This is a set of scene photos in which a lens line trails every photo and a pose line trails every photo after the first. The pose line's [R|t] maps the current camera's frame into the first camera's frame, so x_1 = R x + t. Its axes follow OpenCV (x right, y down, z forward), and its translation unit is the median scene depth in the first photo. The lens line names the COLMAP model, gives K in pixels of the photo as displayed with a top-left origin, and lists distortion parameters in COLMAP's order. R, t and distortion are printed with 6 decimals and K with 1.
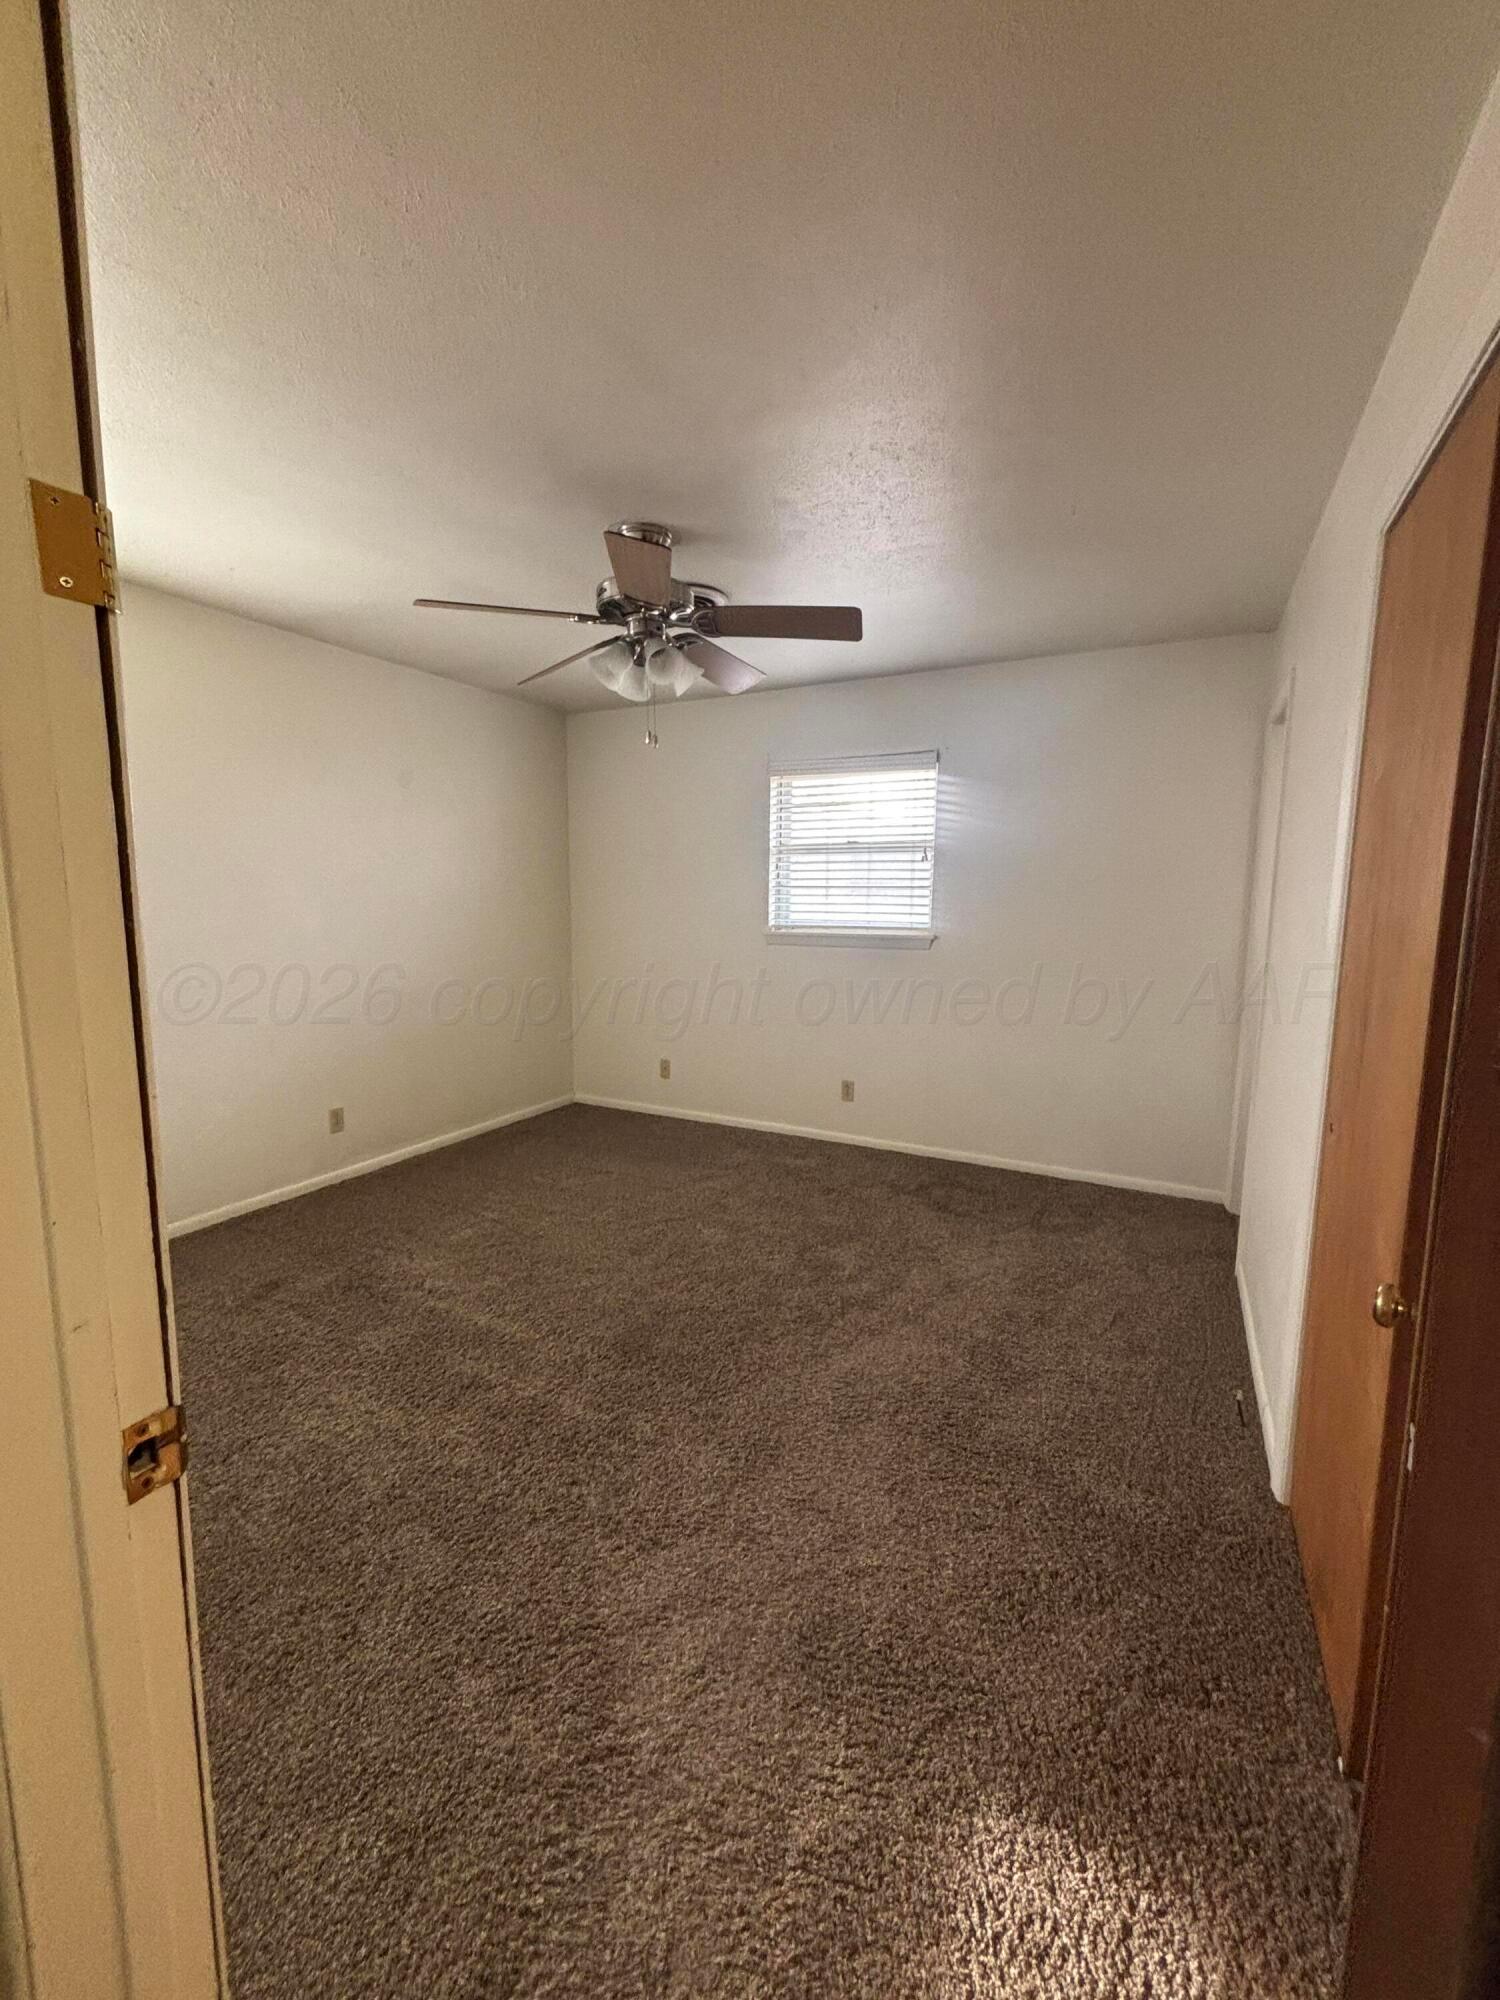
lens RADIAL K [[793.0, 0, 750.0], [0, 793.0, 1000.0], [0, 0, 1]] dist [0.002375, -0.003616]
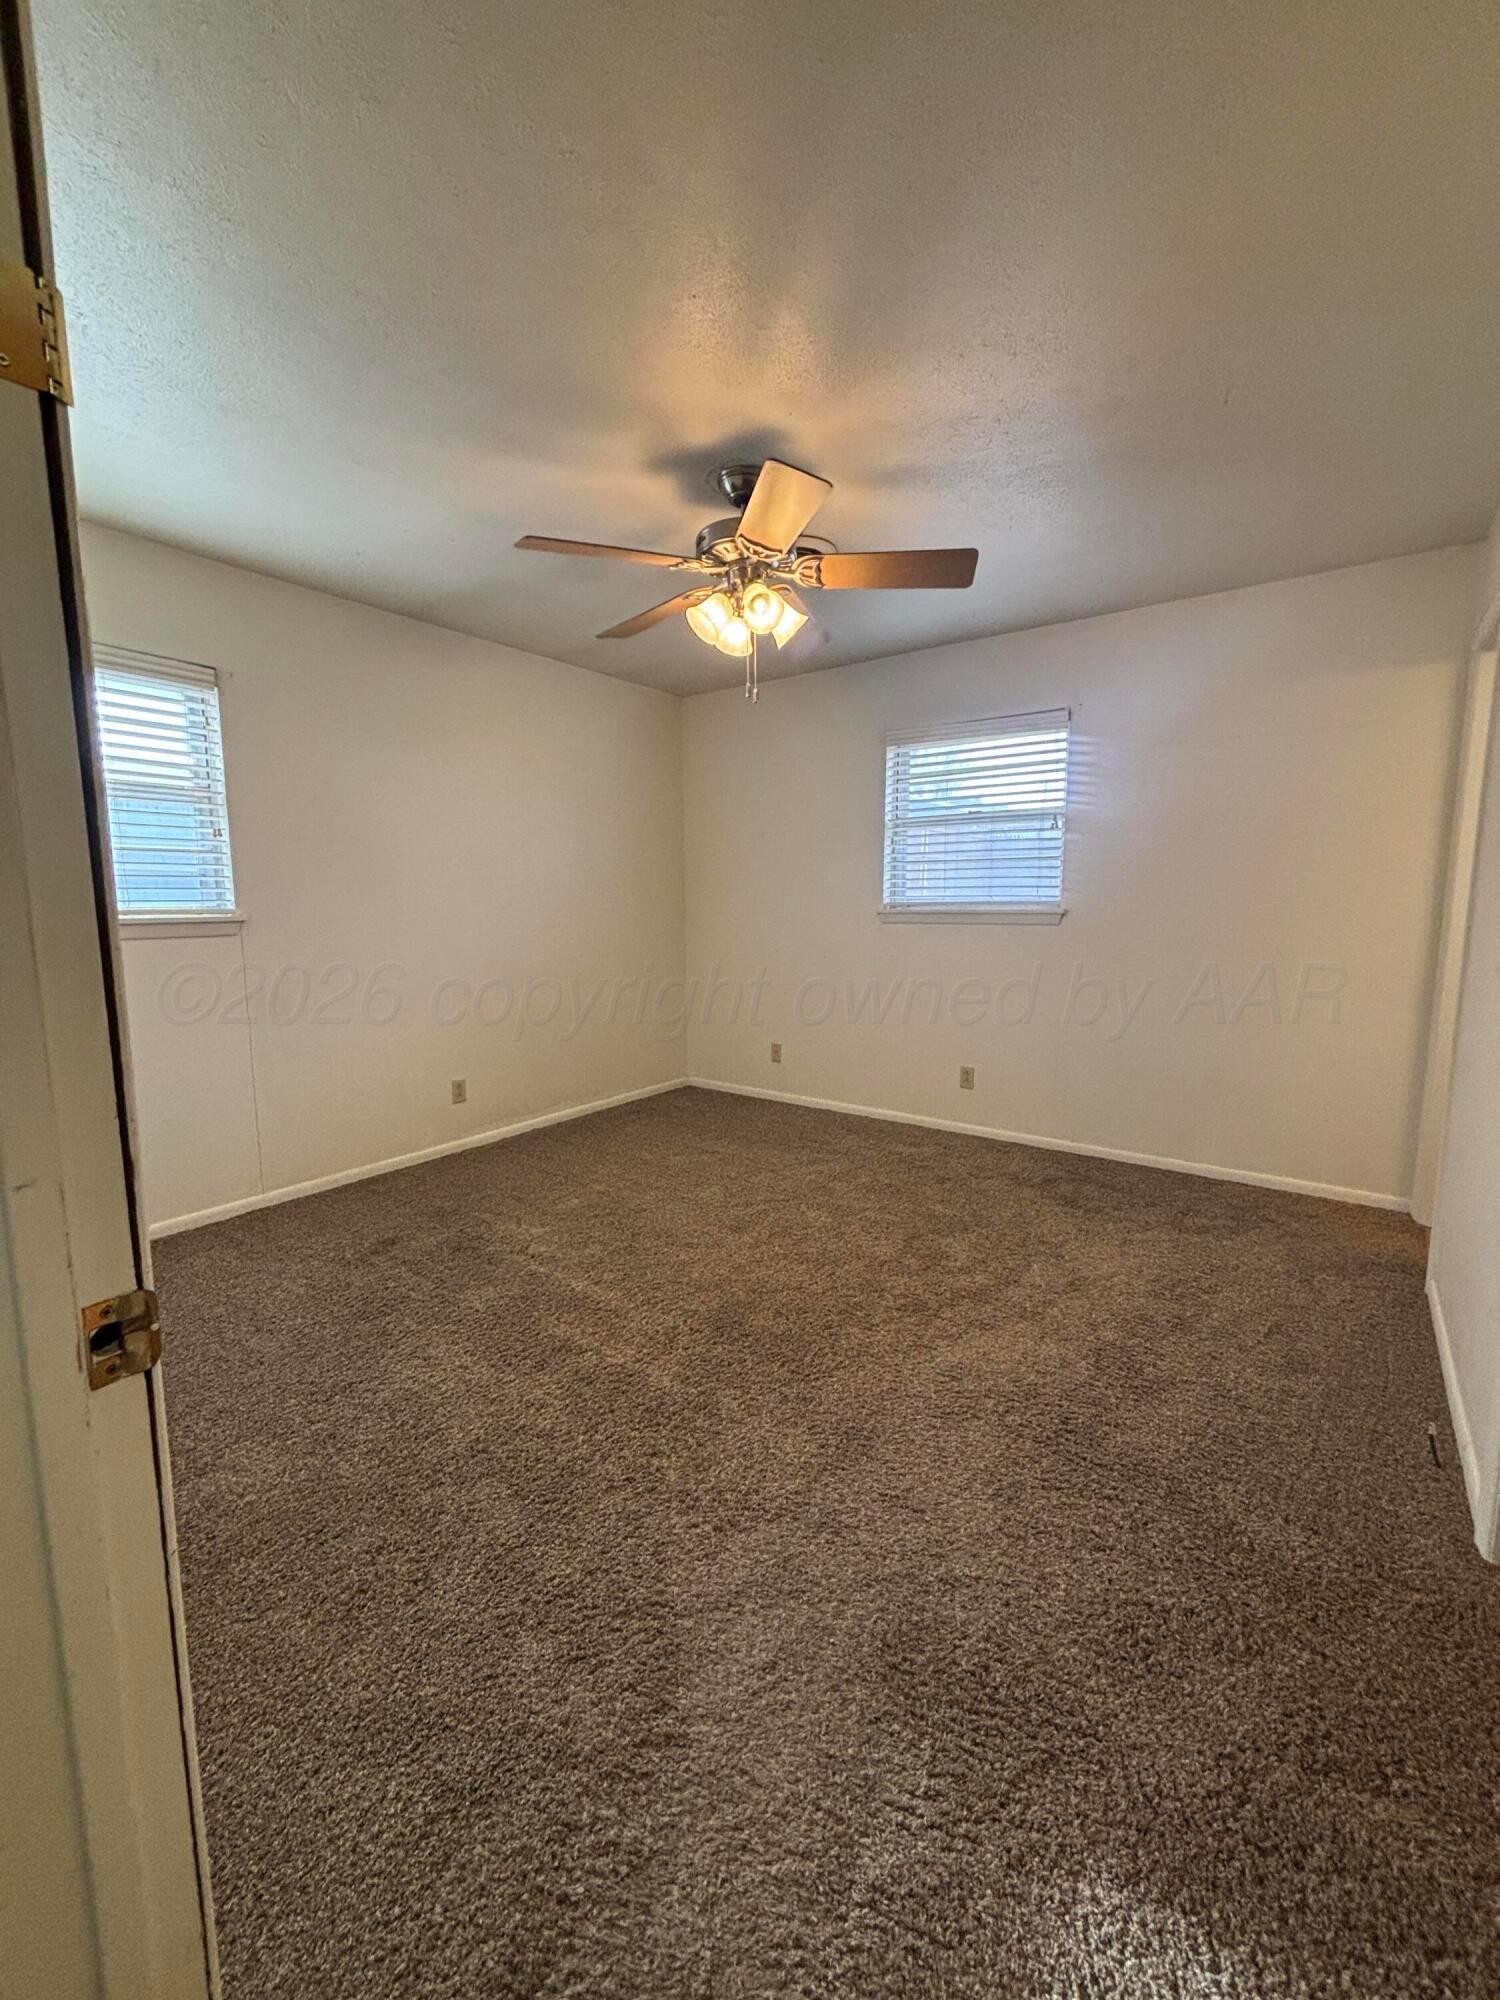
lens RADIAL K [[793.0, 0, 750.0], [0, 793.0, 1000.0], [0, 0, 1]] dist [0.002375, -0.003616]
pose [[0.987531, 0.008589, -0.157188, 0.050037], [-0.008613, 0.999963, 0.000529, 0.076422], [0.157186, 0.000831, 0.987569, 0.091438]]
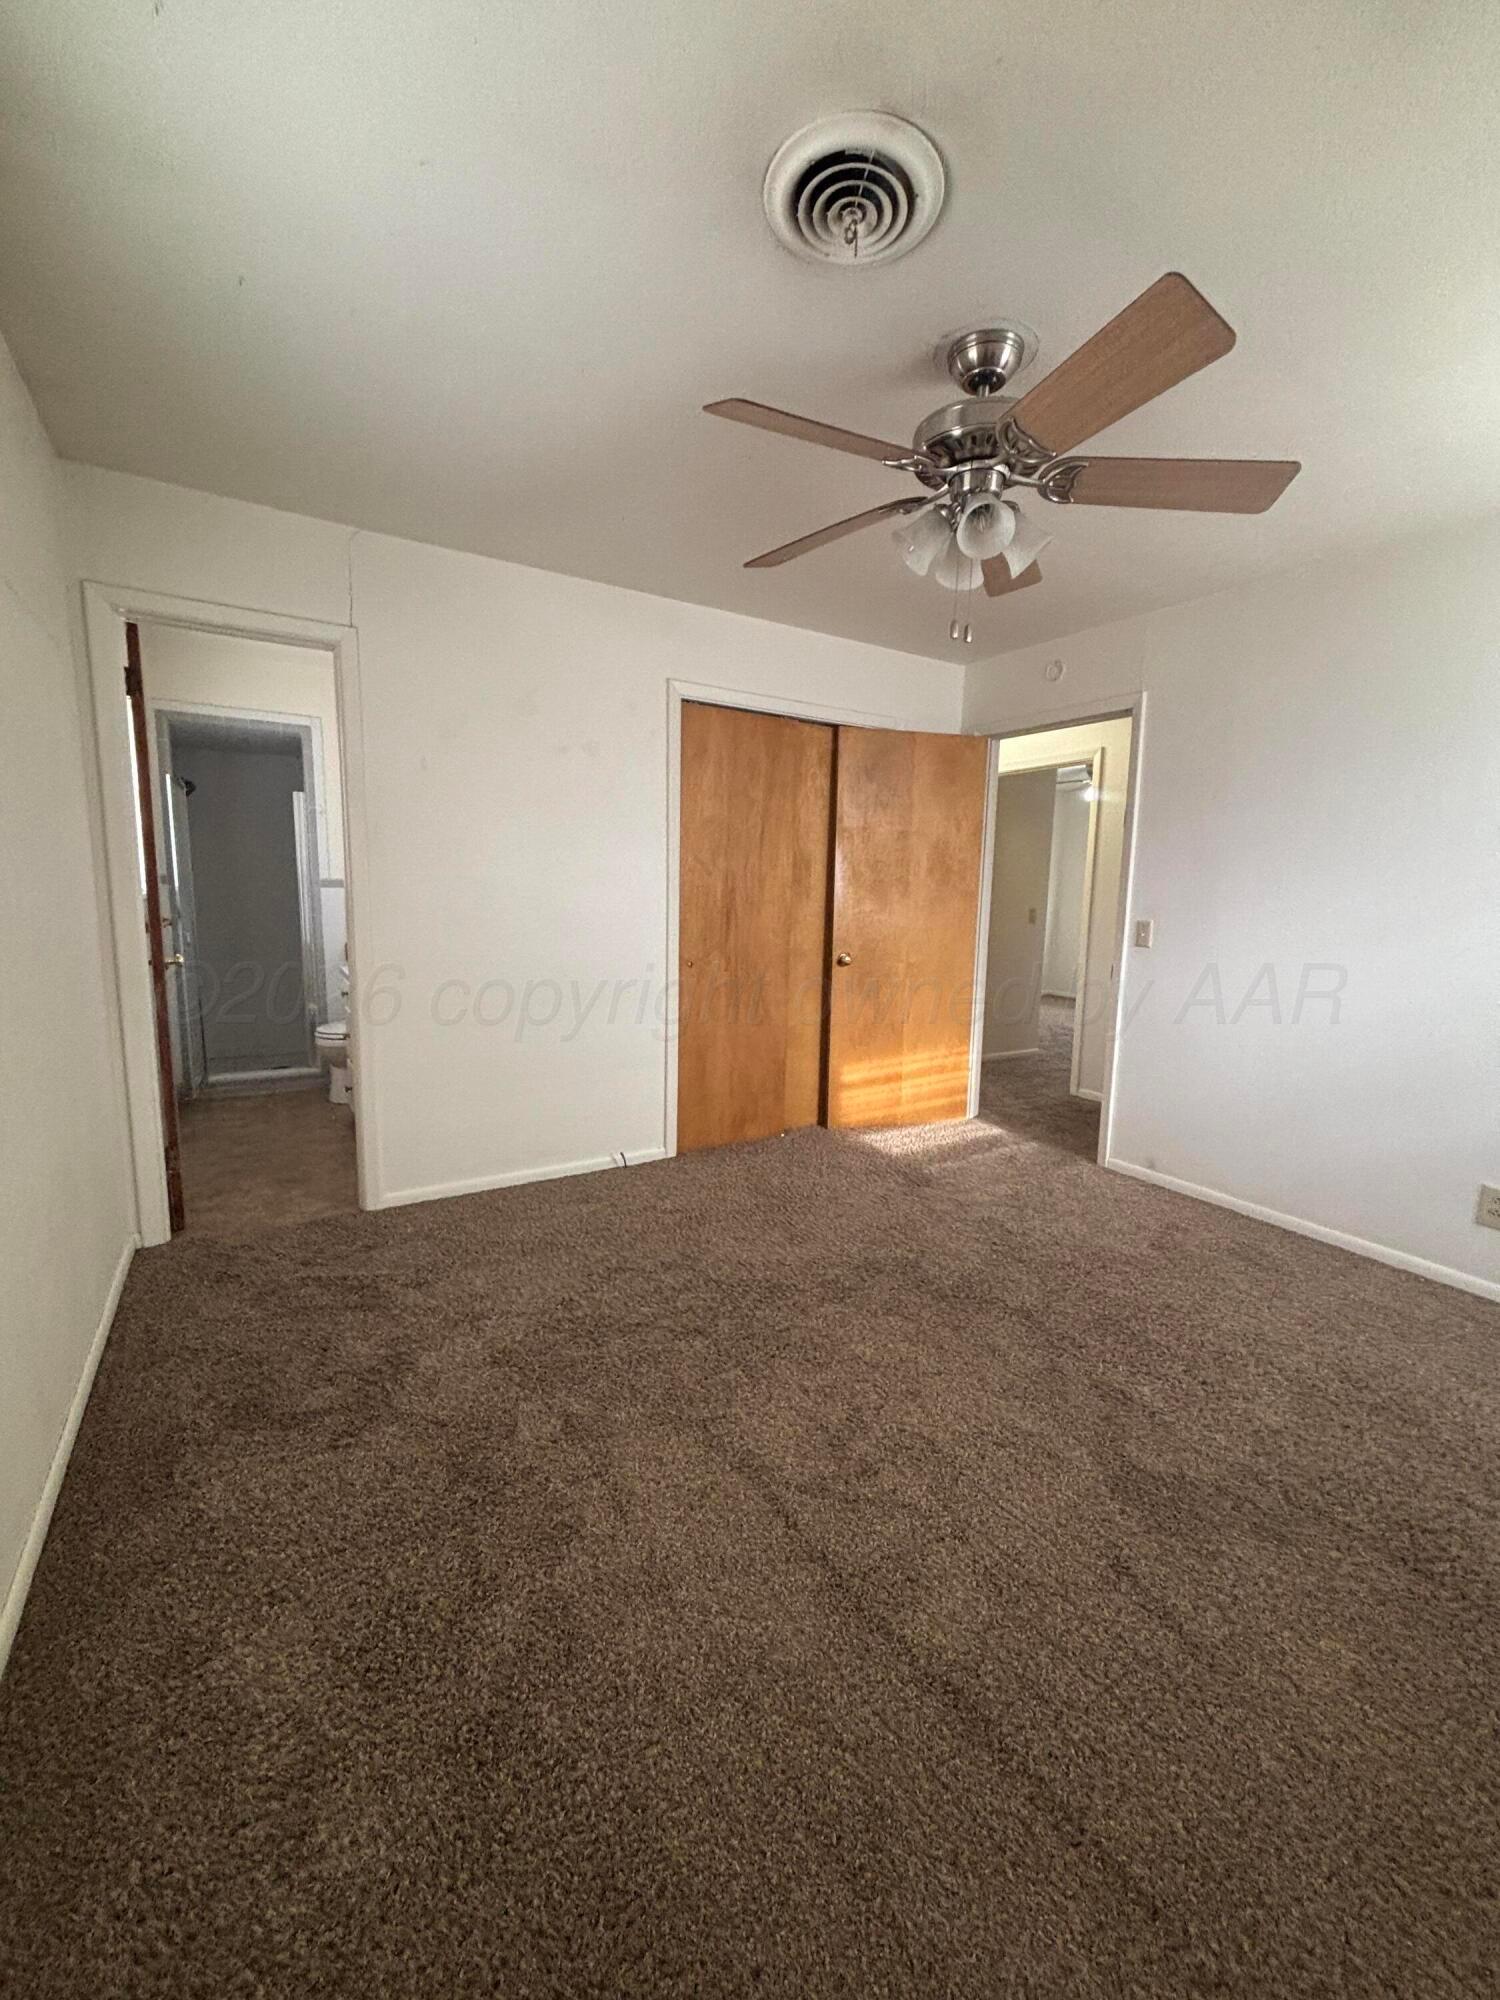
lens RADIAL K [[808.9, 0, 750.0], [0, 808.9, 1000.0], [0, 0, 1]] dist [0.000720, -0.000092]
pose [[-0.859952, -0.098520, 0.500776, -0.682864], [0.032848, 0.968474, 0.246939, -0.371047], [-0.509317, 0.228805, -0.829605, 3.391310]]
